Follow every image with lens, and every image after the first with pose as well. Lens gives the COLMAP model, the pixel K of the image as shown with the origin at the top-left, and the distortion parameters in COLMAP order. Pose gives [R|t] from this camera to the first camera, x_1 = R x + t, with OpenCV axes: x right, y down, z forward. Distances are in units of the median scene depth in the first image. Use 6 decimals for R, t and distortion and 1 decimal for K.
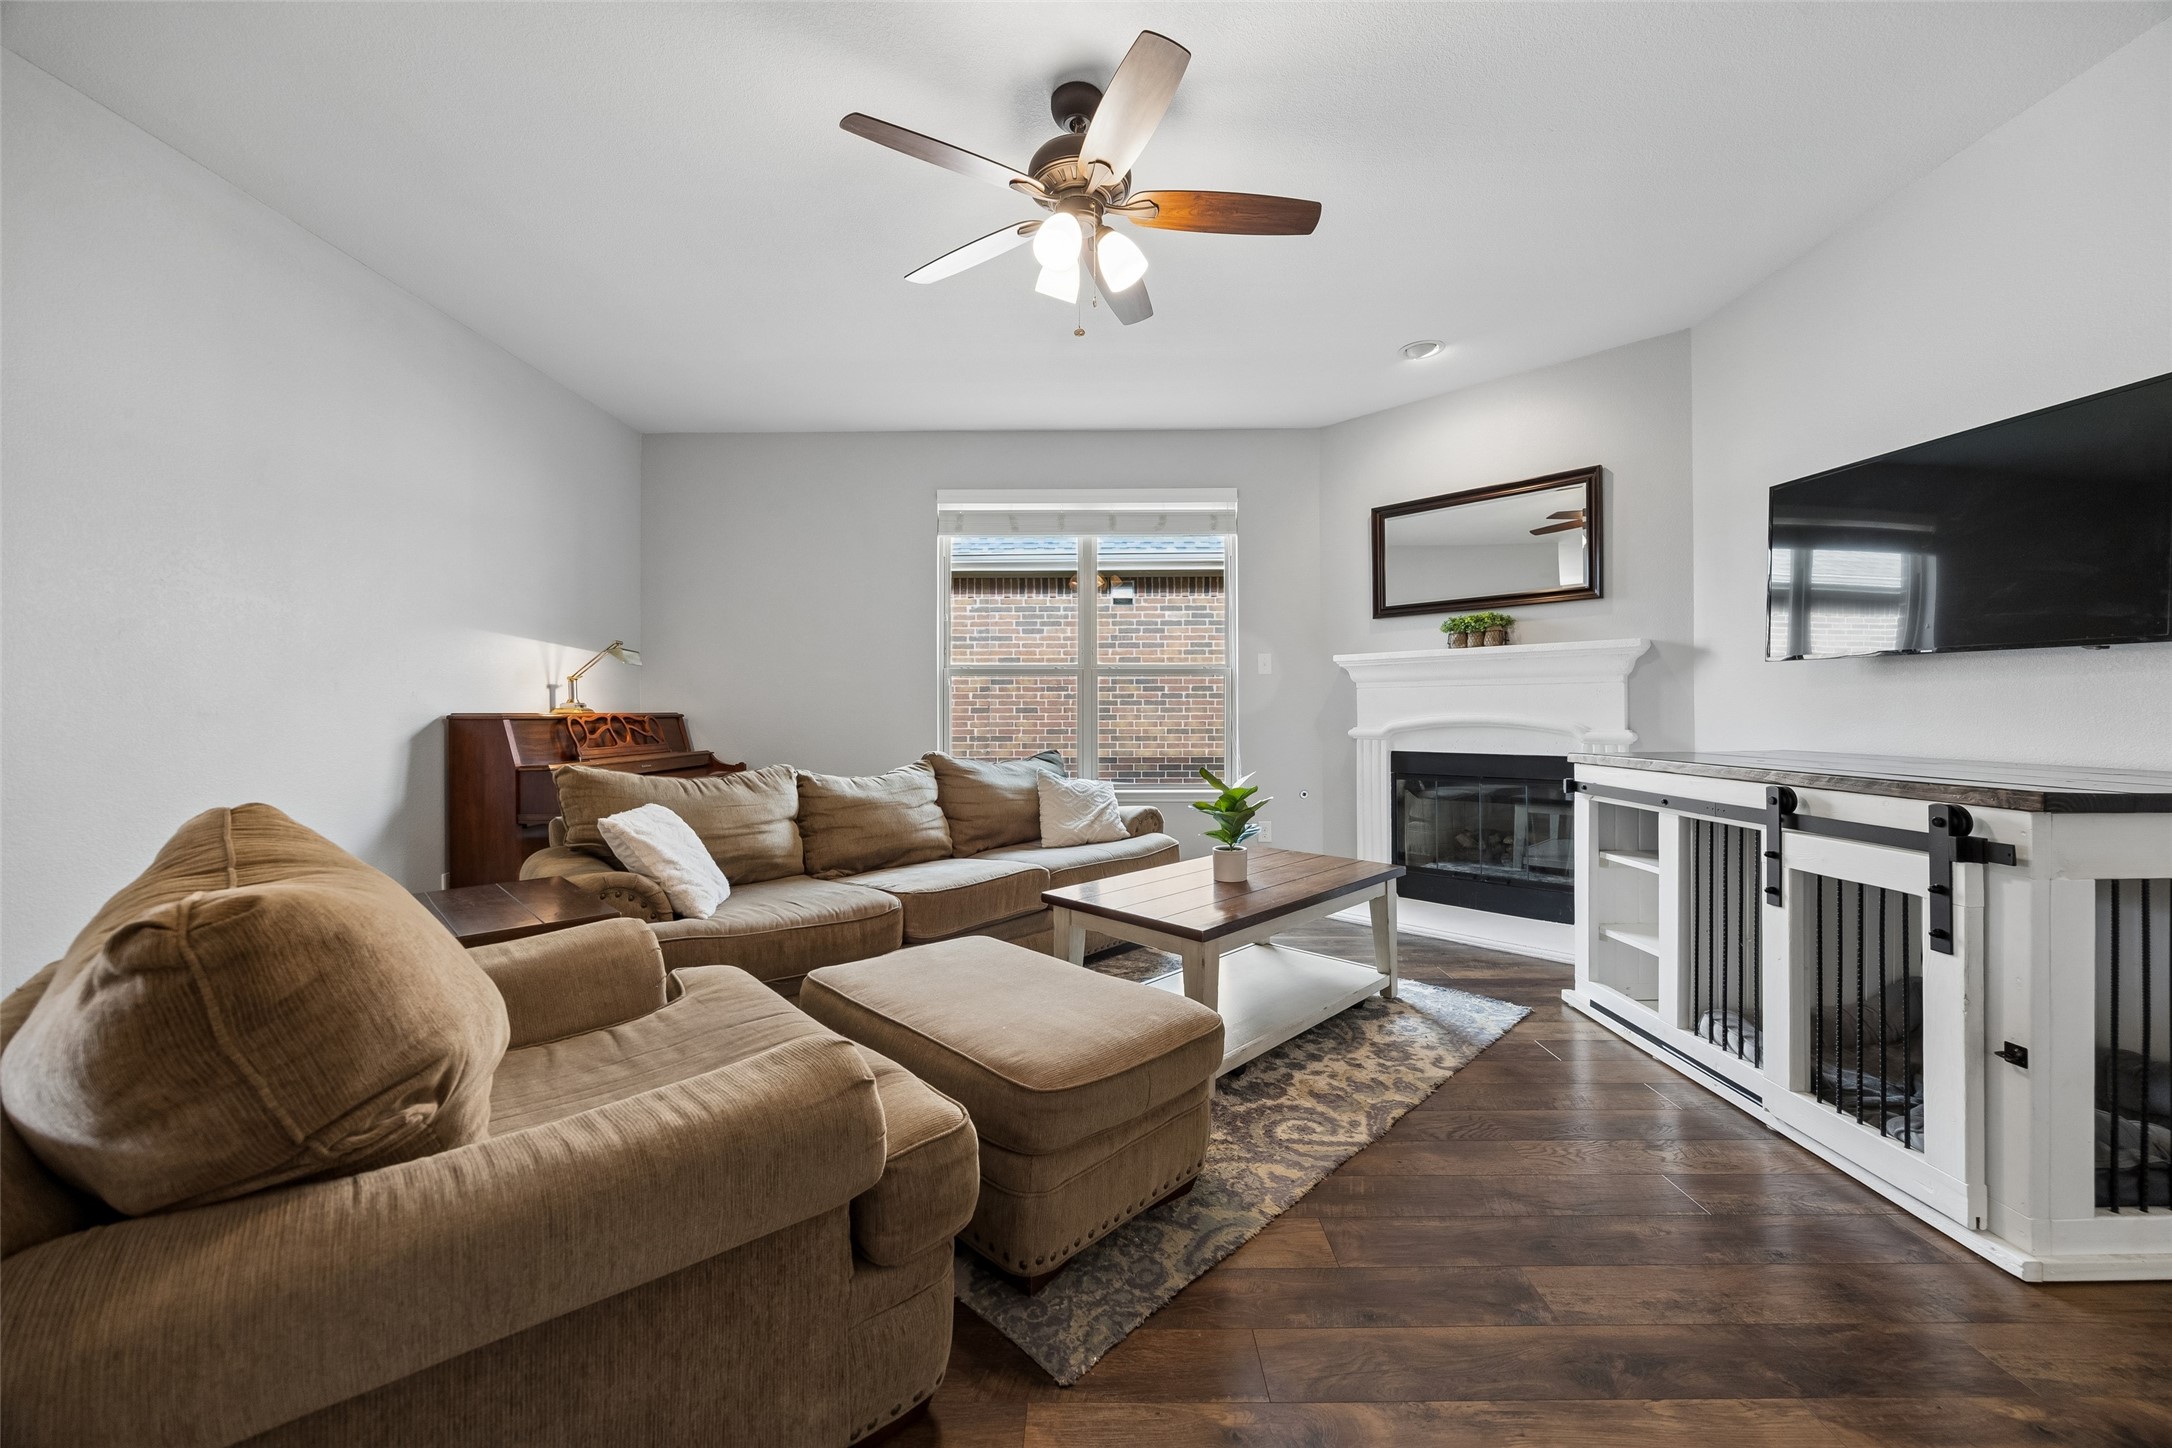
lens RADIAL K [[829.6, 0, 1093.9], [0, 829.6, 710.8], [0, 0, 1]] dist [-0.000422, 0.000008]
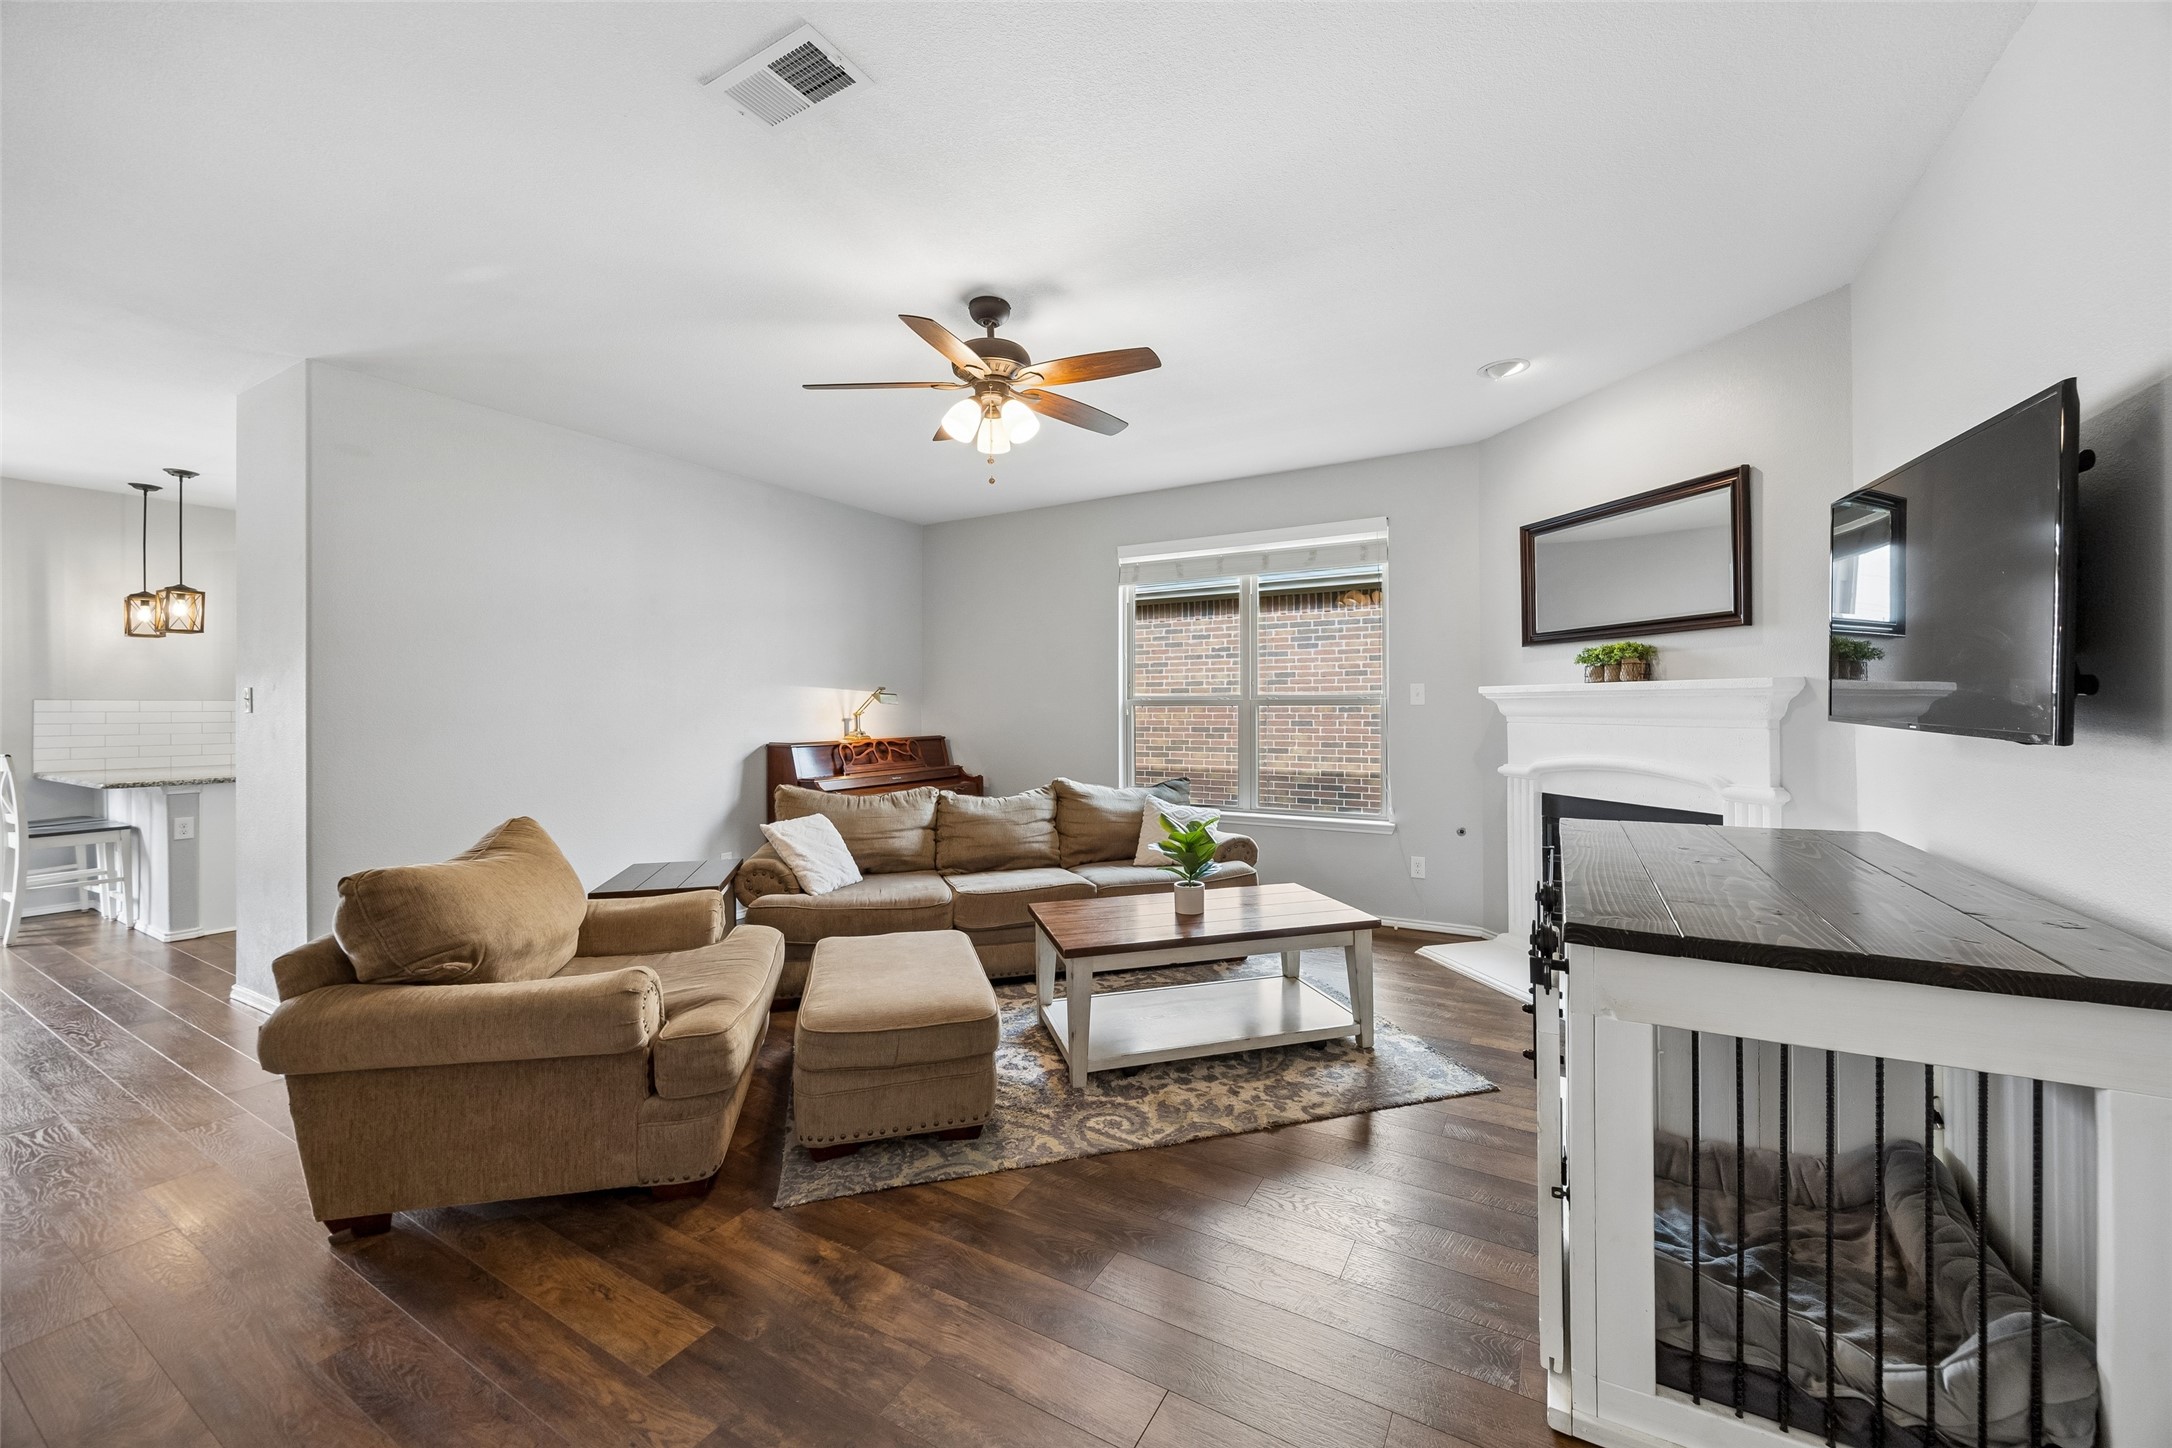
lens RADIAL K [[829.6, 0, 1092.3], [0, 829.6, 701.5], [0, 0, 1]] dist [-0.000422, 0.000008]
pose [[0.869709, -0.003781, -0.493551, 0.457321], [0.003247, 0.999993, -0.001939, -0.061391], [0.493555, 0.000084, 0.869715, -0.039080]]
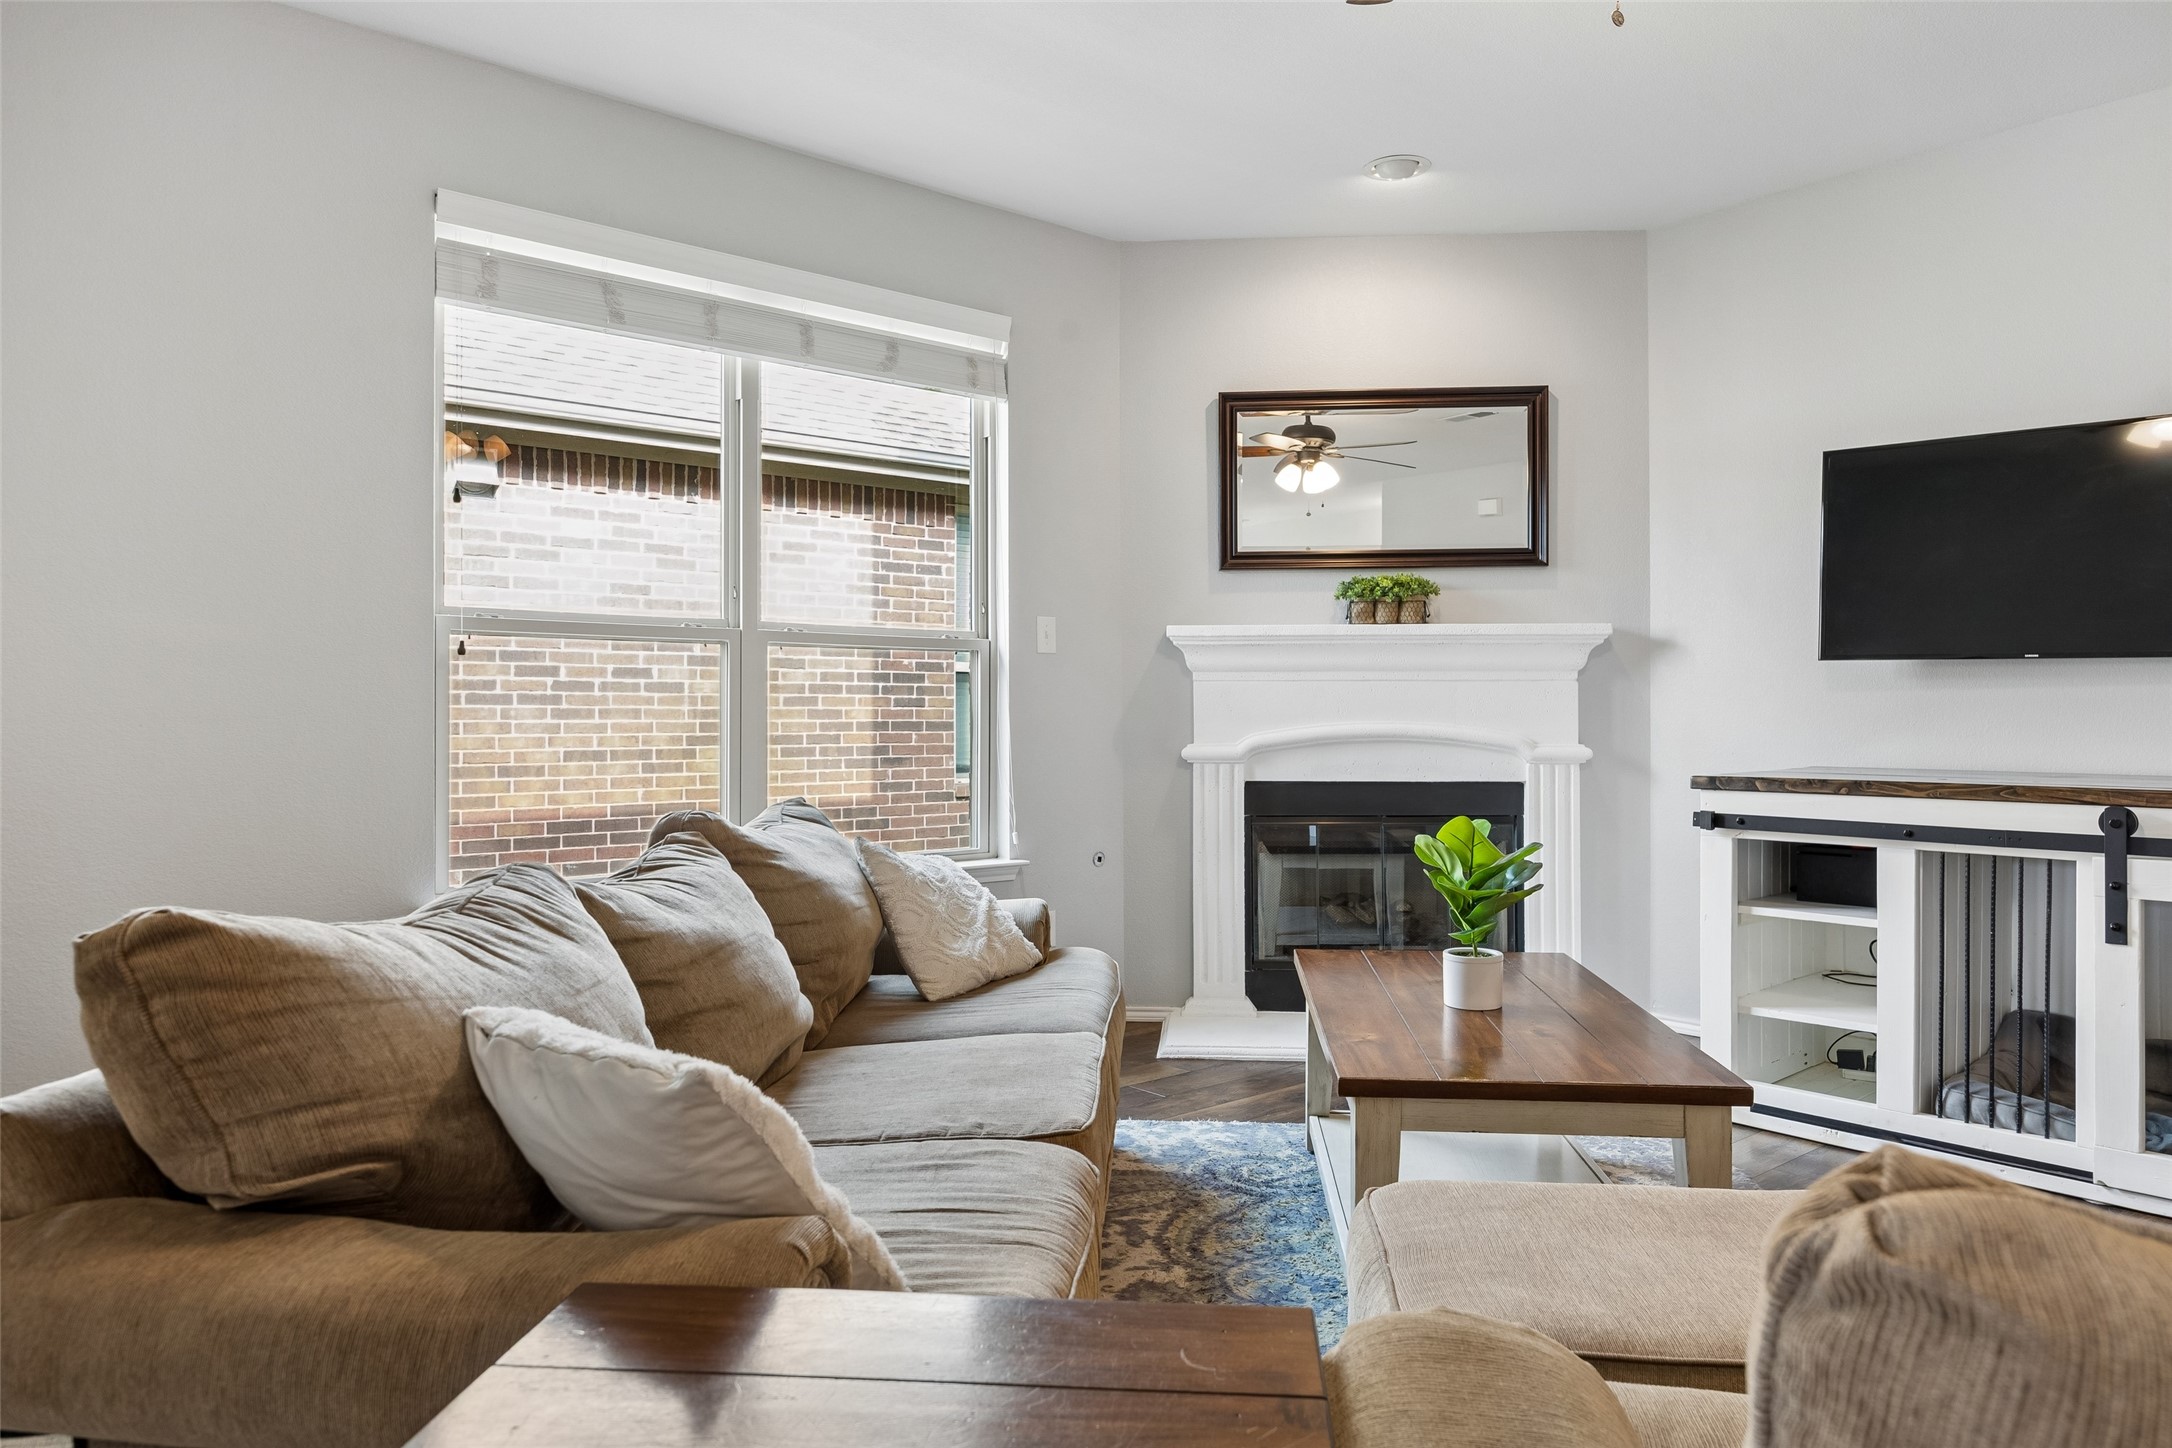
lens RADIAL K [[1404.1, 0, 1096.5], [0, 1404.1, 718.0], [0, 0, 1]] dist [-0.002706, -0.002100]
pose [[0.758353, 0.001606, 0.651842, -0.513470], [-0.003070, 0.999995, 0.001108, -0.000451], [-0.651837, -0.002841, 0.758354, 0.316791]]
